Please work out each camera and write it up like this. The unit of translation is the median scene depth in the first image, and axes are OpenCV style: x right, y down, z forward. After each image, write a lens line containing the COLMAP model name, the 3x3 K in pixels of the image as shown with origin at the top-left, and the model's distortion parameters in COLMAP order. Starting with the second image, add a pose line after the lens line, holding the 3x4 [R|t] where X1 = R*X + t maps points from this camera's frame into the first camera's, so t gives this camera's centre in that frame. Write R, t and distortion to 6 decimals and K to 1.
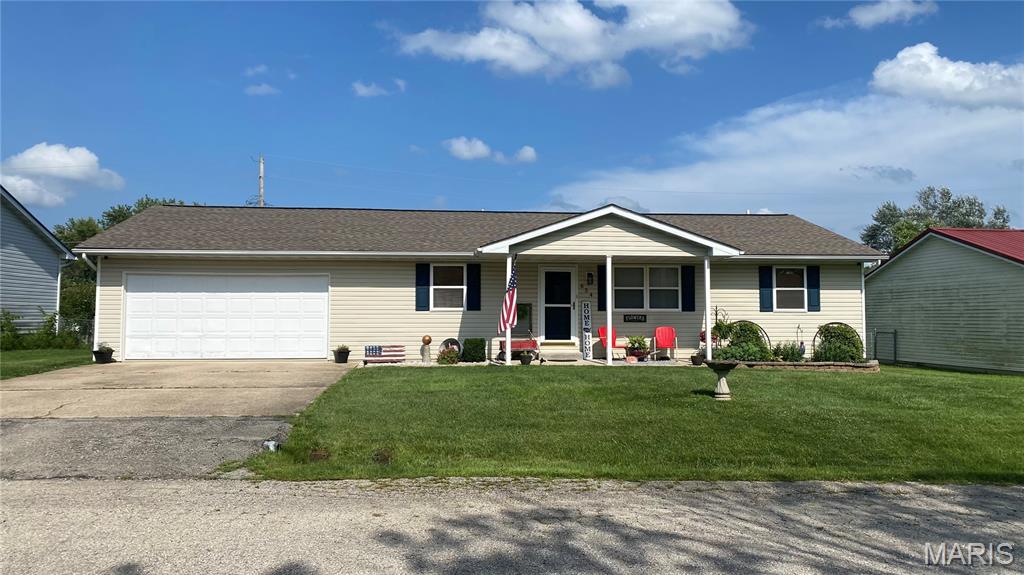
lens RADIAL K [[785.3, 0, 512.2], [0, 785.3, 254.1], [0, 0, 1]] dist [0.047790, -0.004690]
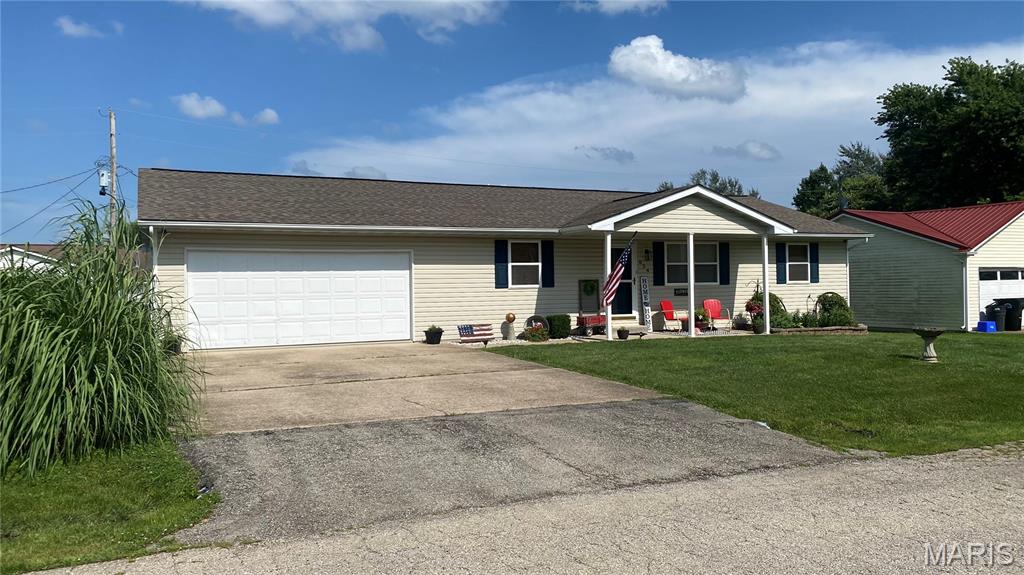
lens RADIAL K [[795.5, 0, 511.9], [0, 795.5, 287.5], [0, 0, 1]] dist [0.064925, -0.005791]
pose [[0.945637, -0.015706, 0.324844, -0.412308], [-0.008951, 0.997198, 0.074271, -0.002503], [-0.325100, -0.073141, 0.942847, 0.060687]]
